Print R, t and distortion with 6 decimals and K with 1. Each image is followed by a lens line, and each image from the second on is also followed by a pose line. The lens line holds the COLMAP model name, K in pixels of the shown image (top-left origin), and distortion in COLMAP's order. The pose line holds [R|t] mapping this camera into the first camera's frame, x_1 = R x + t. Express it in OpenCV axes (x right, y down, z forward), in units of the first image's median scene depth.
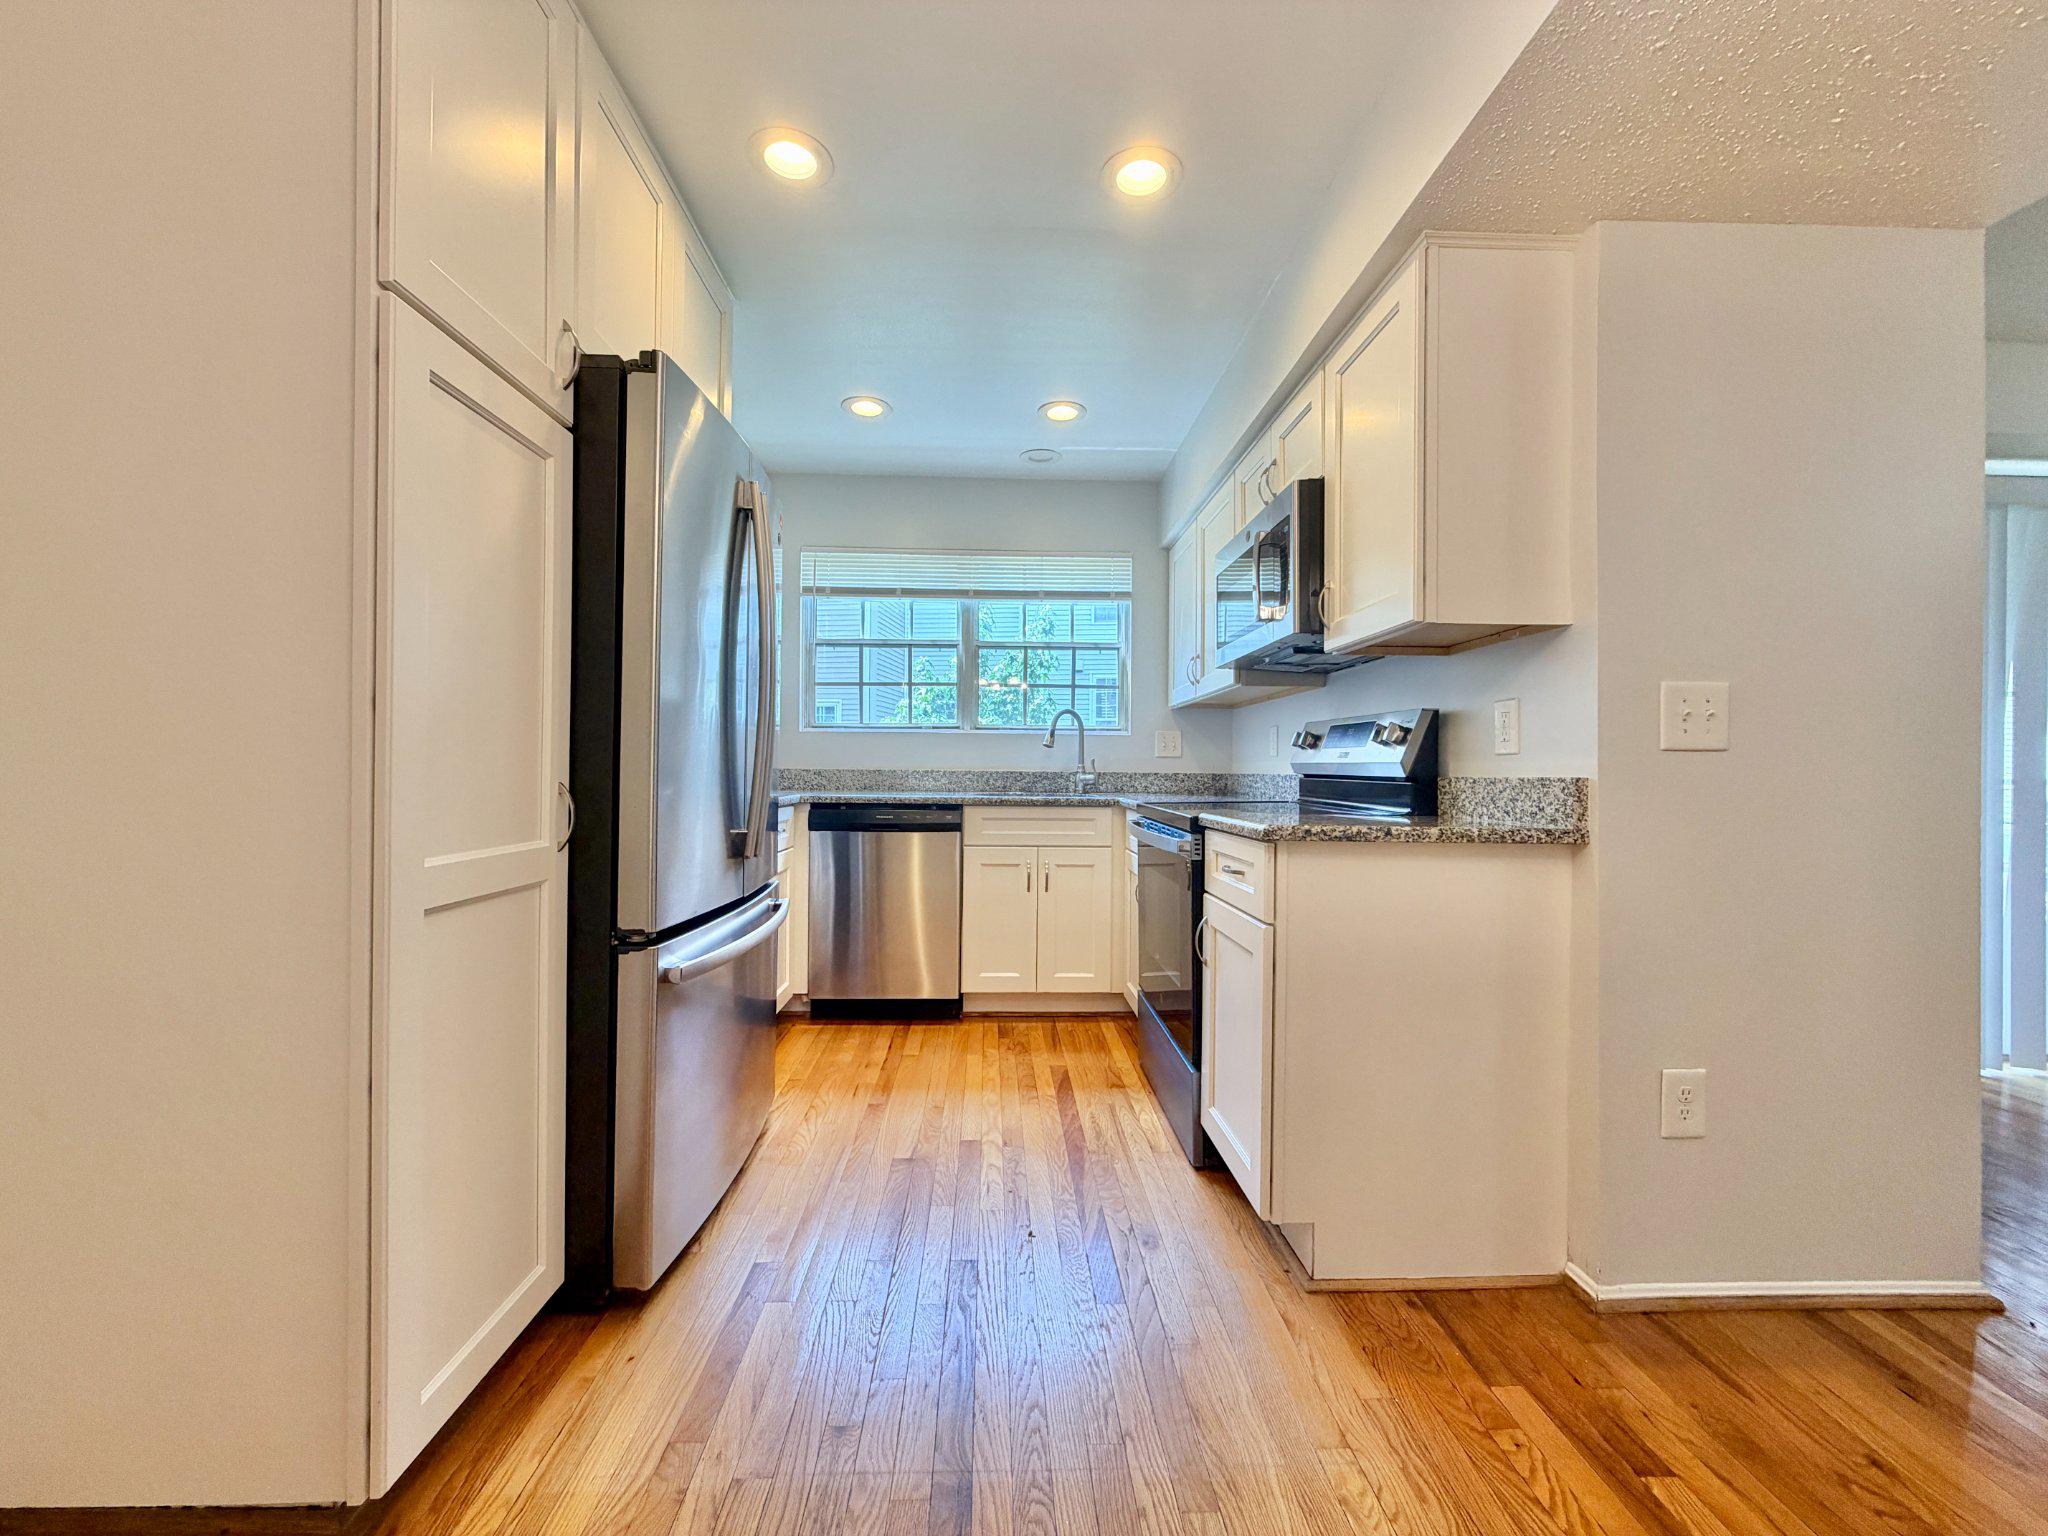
lens RADIAL K [[817.0, 0, 1018.3], [0, 817.0, 771.0], [0, 0, 1]] dist [0.000356, 0.000417]
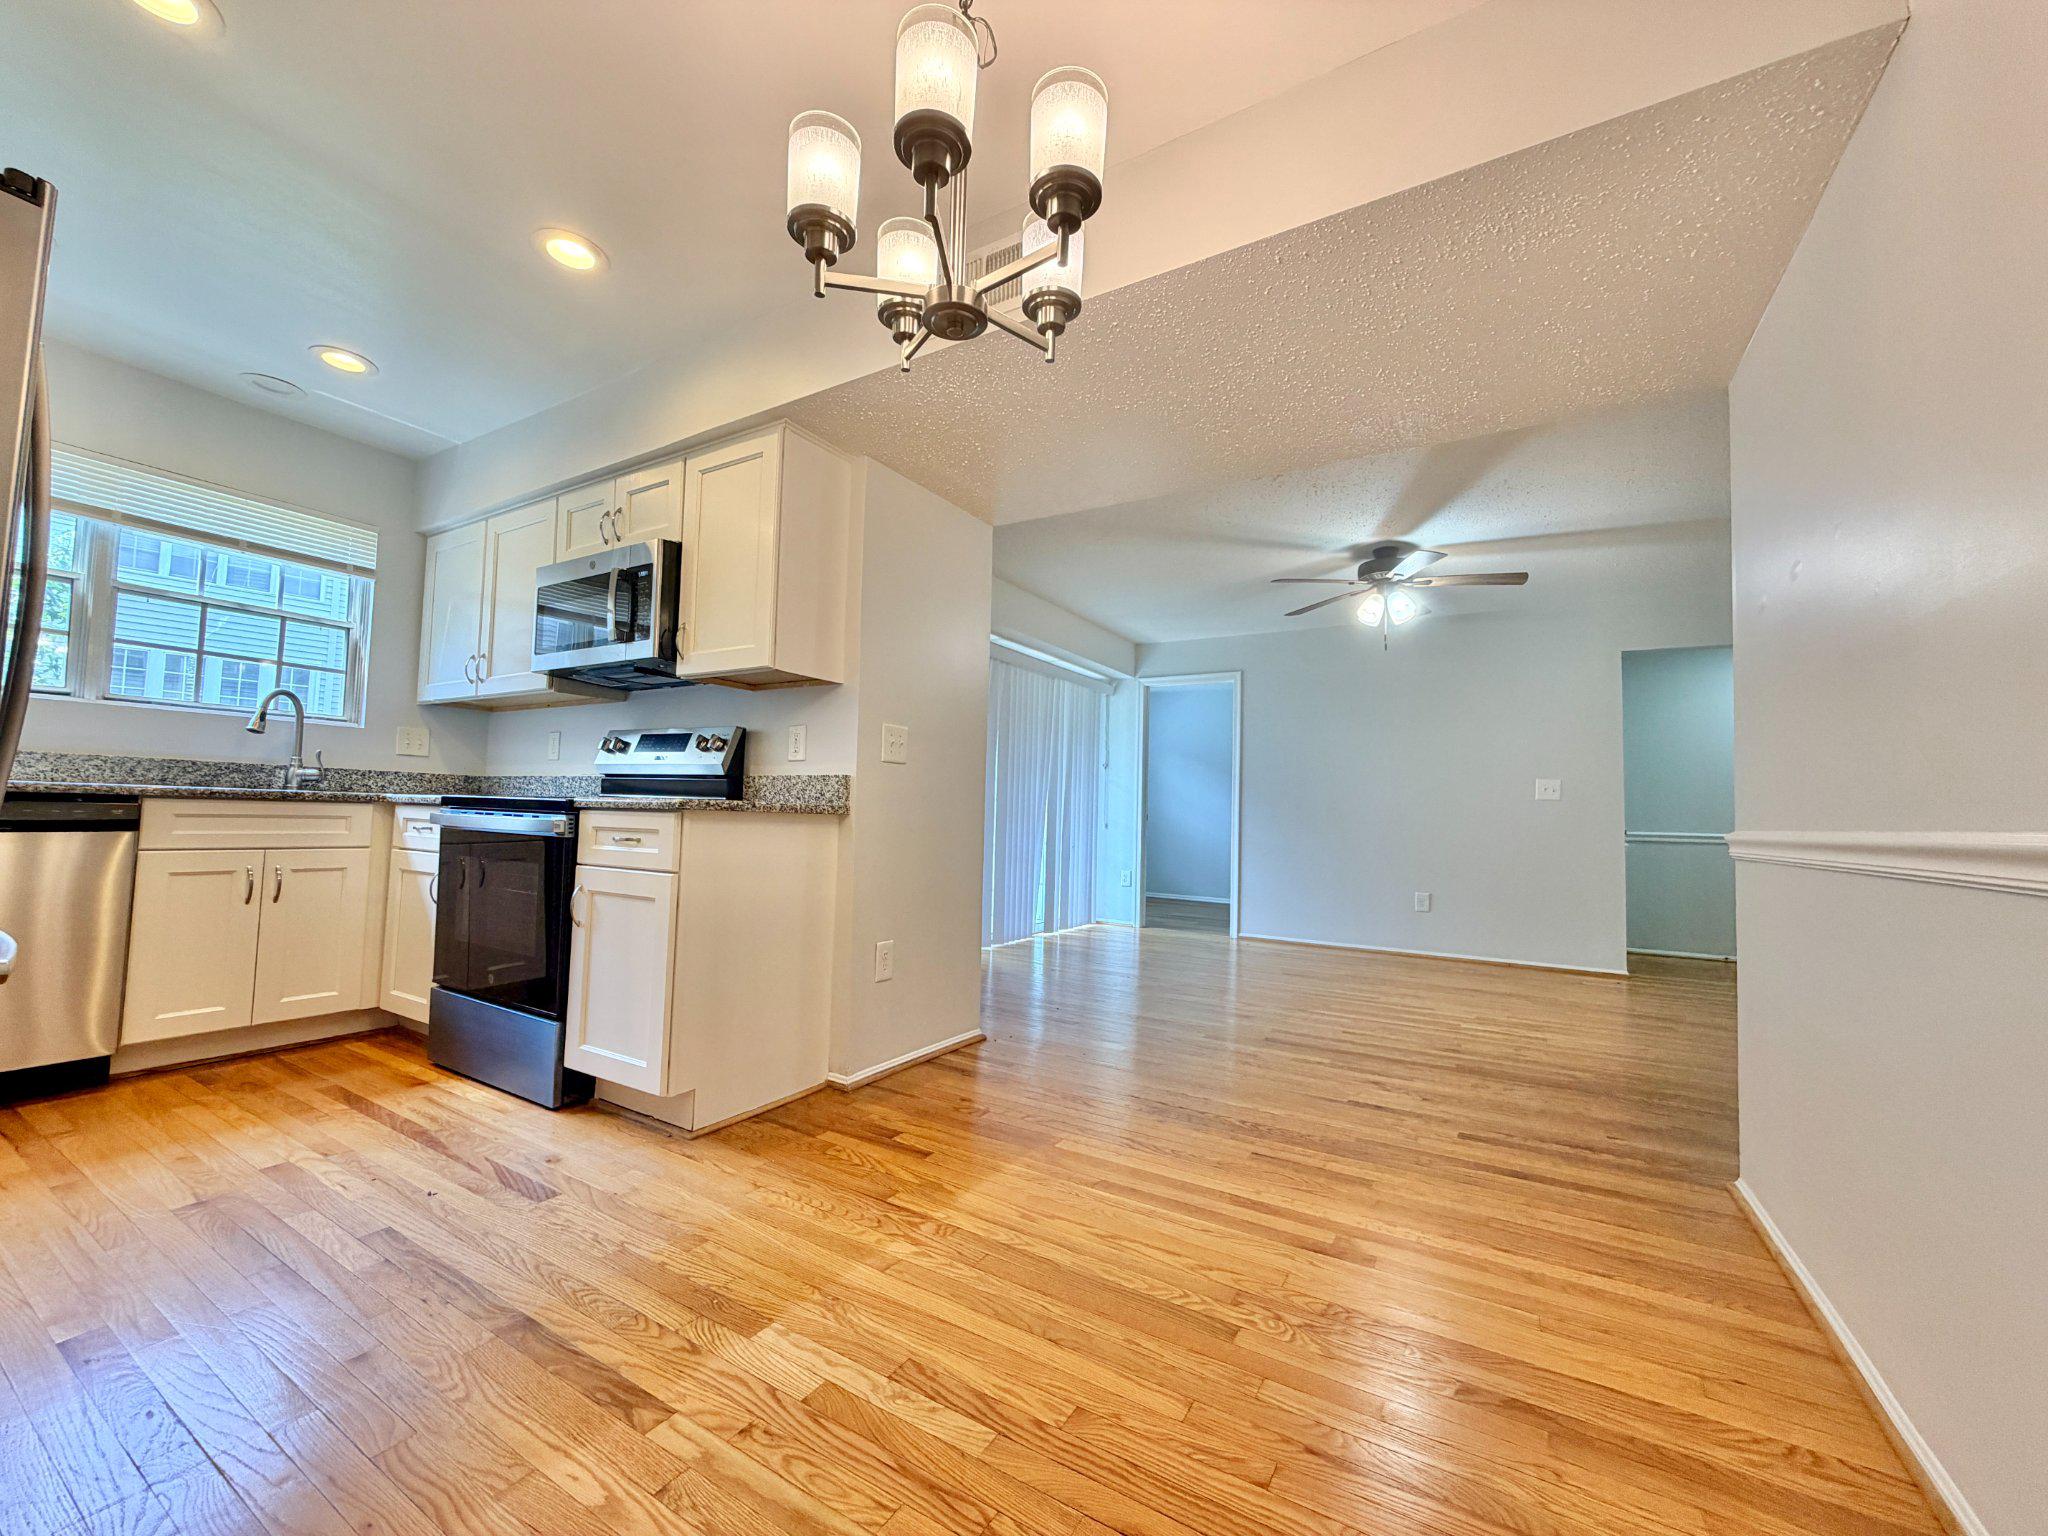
lens RADIAL K [[817.0, 0, 1018.3], [0, 817.0, 771.0], [0, 0, 1]] dist [0.000356, 0.000417]
pose [[0.547479, 0.053434, 0.835111, -0.399604], [-0.022743, 0.998541, -0.048982, 0.056613], [-0.836510, 0.007823, 0.547896, -0.164104]]
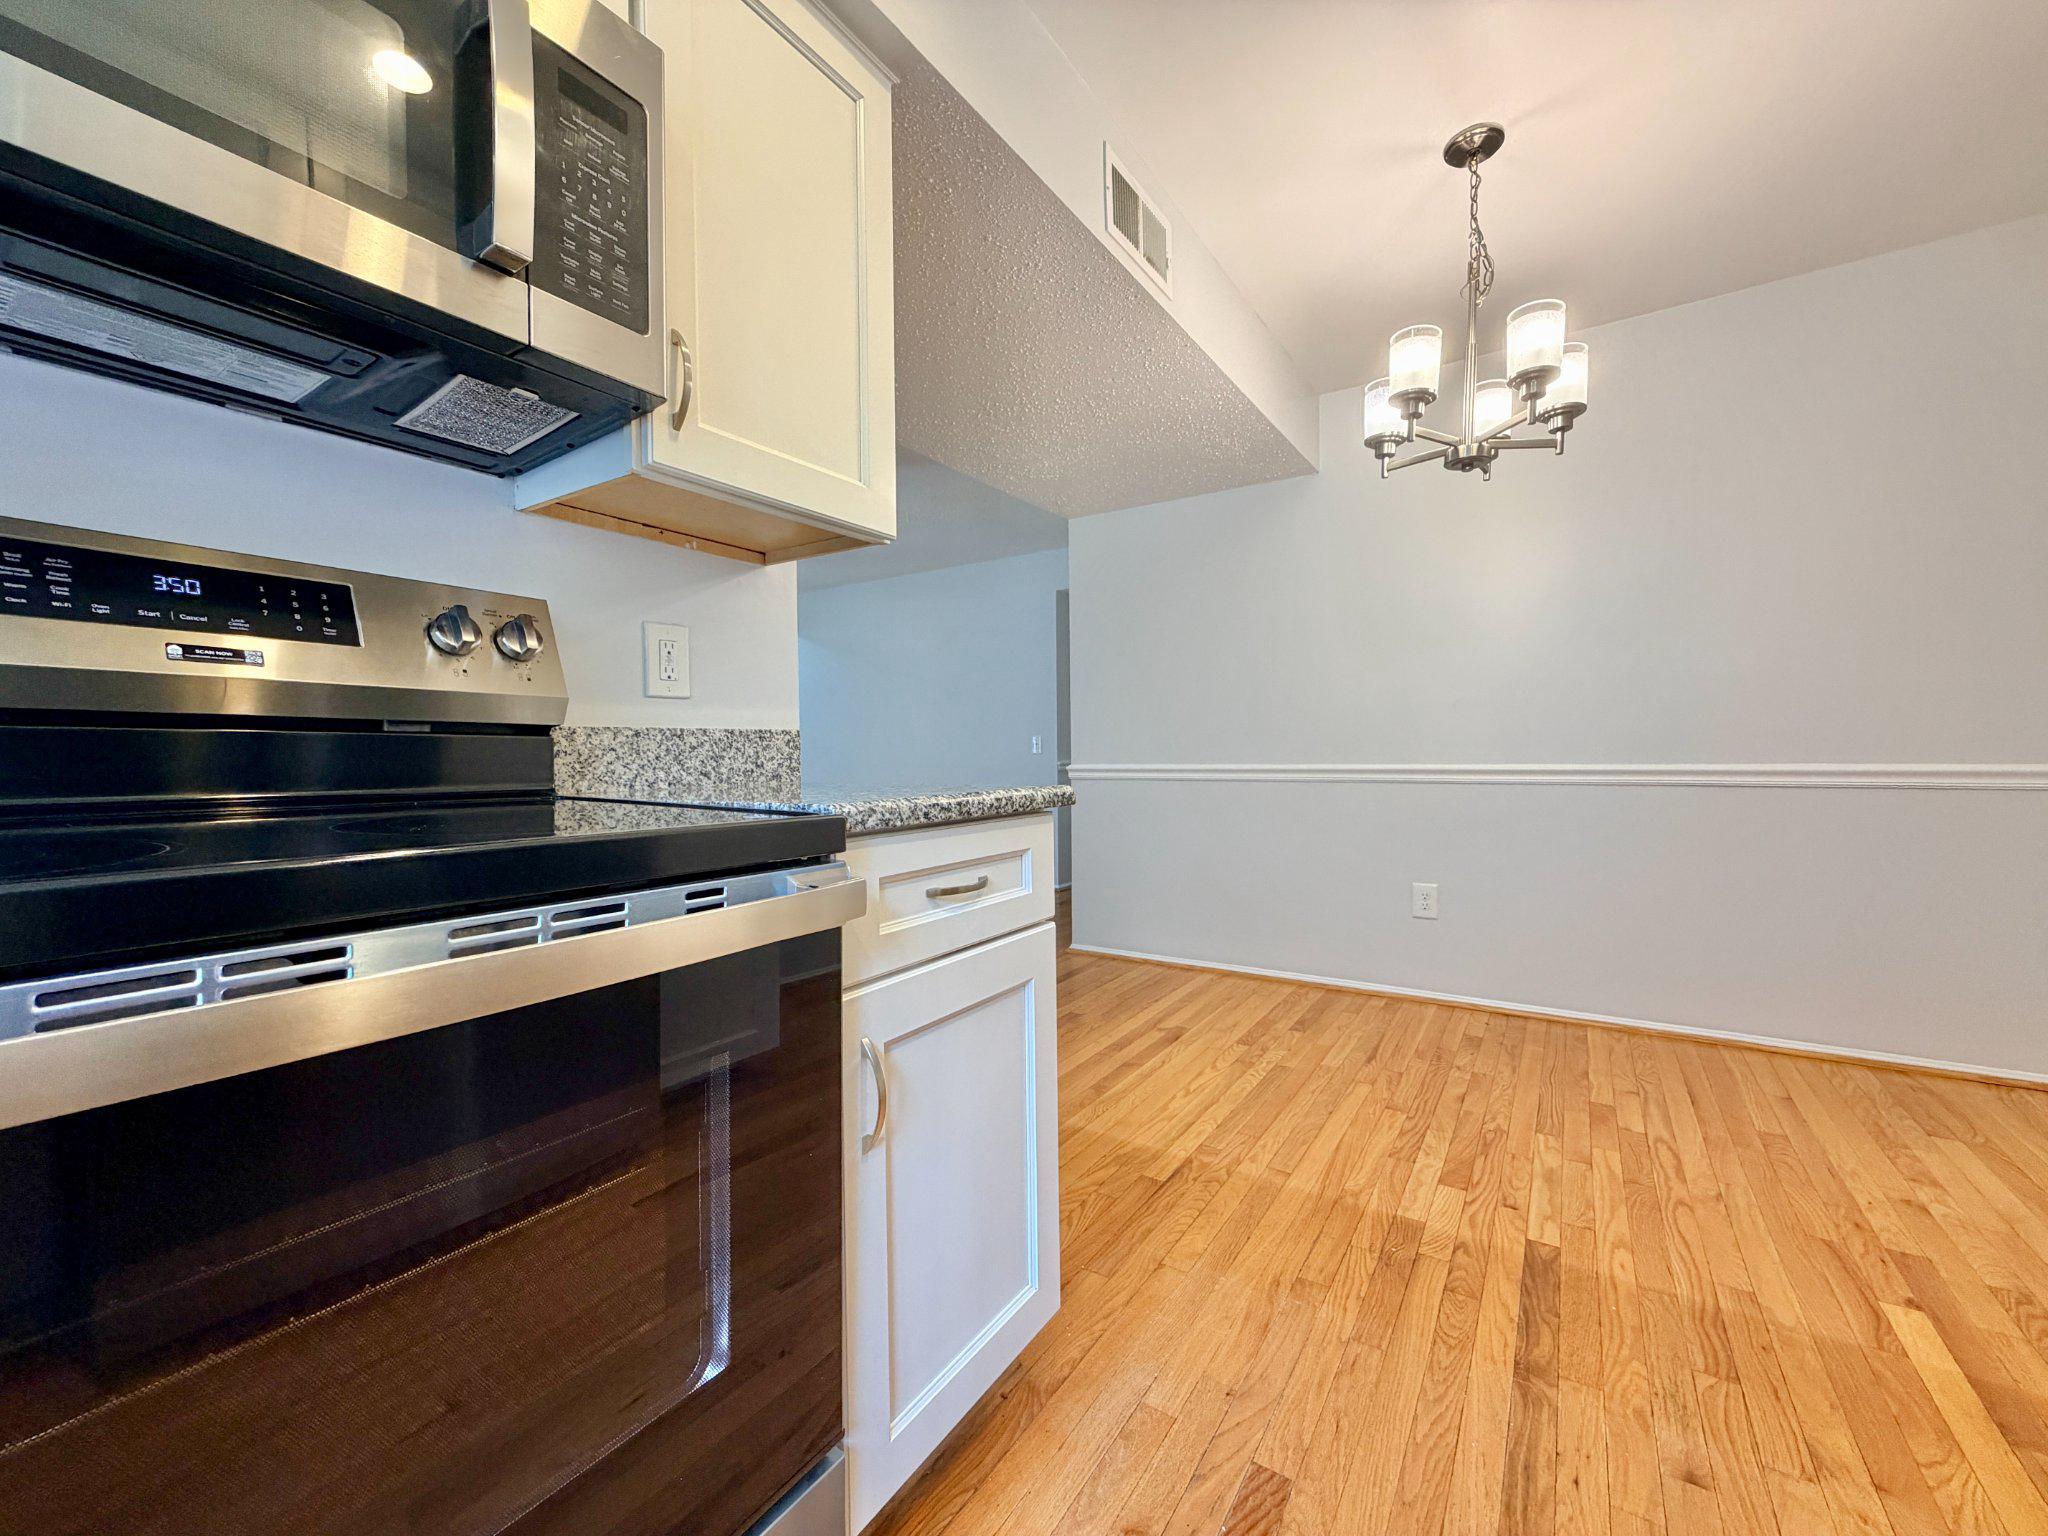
lens RADIAL K [[817.0, 0, 1018.3], [0, 817.0, 771.0], [0, 0, 1]] dist [0.000356, 0.000417]
pose [[-0.808043, -0.014892, 0.588935, -0.084688], [0.002340, 0.999591, 0.028487, 0.022777], [-0.589118, 0.024397, -0.807678, 1.250318]]
